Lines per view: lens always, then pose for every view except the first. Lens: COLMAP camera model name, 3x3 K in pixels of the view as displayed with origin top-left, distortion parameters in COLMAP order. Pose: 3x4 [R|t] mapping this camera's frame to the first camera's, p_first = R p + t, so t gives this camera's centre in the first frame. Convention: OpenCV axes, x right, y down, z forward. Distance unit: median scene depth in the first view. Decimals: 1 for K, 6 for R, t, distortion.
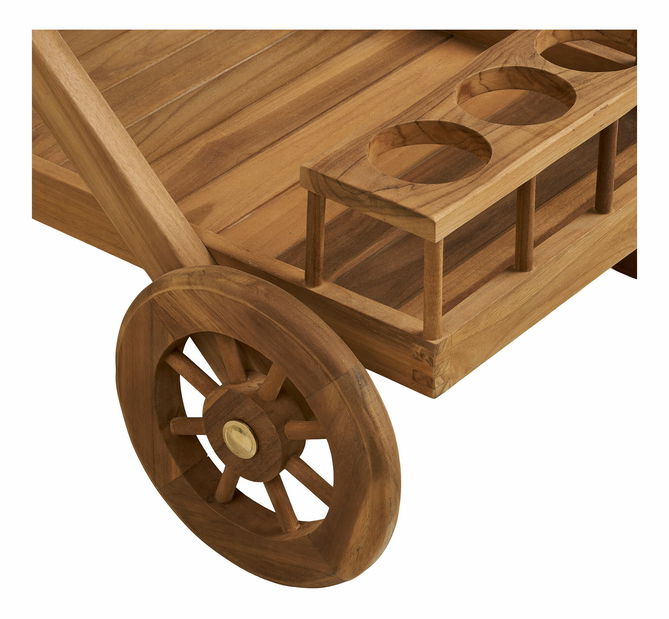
lens RADIAL K [[2538.5, 0, 334.1], [0, 2538.5, 309.5], [0, 0, 1]] dist [0.178709, 0.000000]
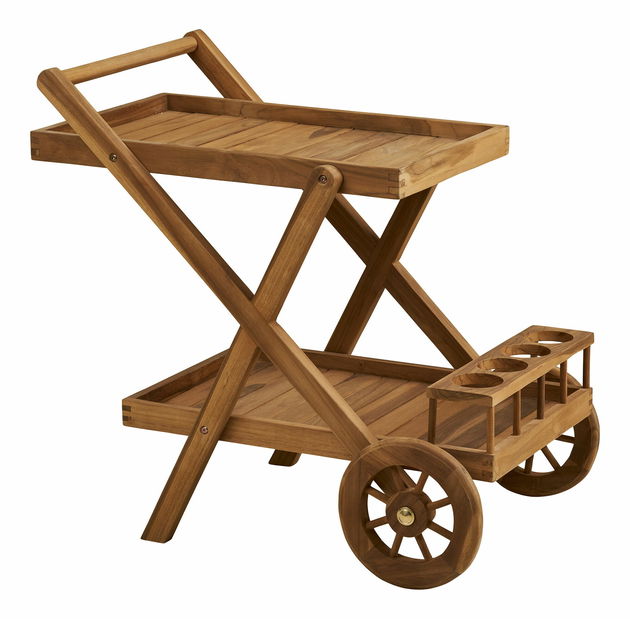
lens RADIAL K [[2464.6, 0, 314.8], [0, 2464.6, 308.6], [0, 0, 1]] dist [0.663897, 0.000000]
pose [[0.984261, -0.061630, 0.165624, -0.486299], [0.110968, 0.944946, -0.307835, 0.564585], [-0.137533, 0.321369, 0.936913, -1.156244]]
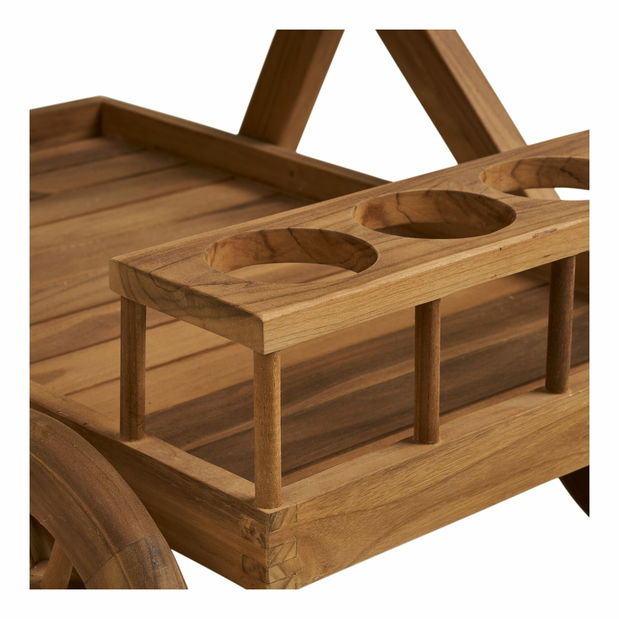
lens RADIAL K [[2045.4, 0, 309.7], [0, 2045.4, 310.0], [0, 0, 1]] dist [0.174508, 0.000000]
pose [[0.989216, 0.055963, -0.135350, 0.121652], [-0.084944, 0.972042, -0.218905, 0.079793], [0.119315, 0.228042, 0.966313, 0.437493]]
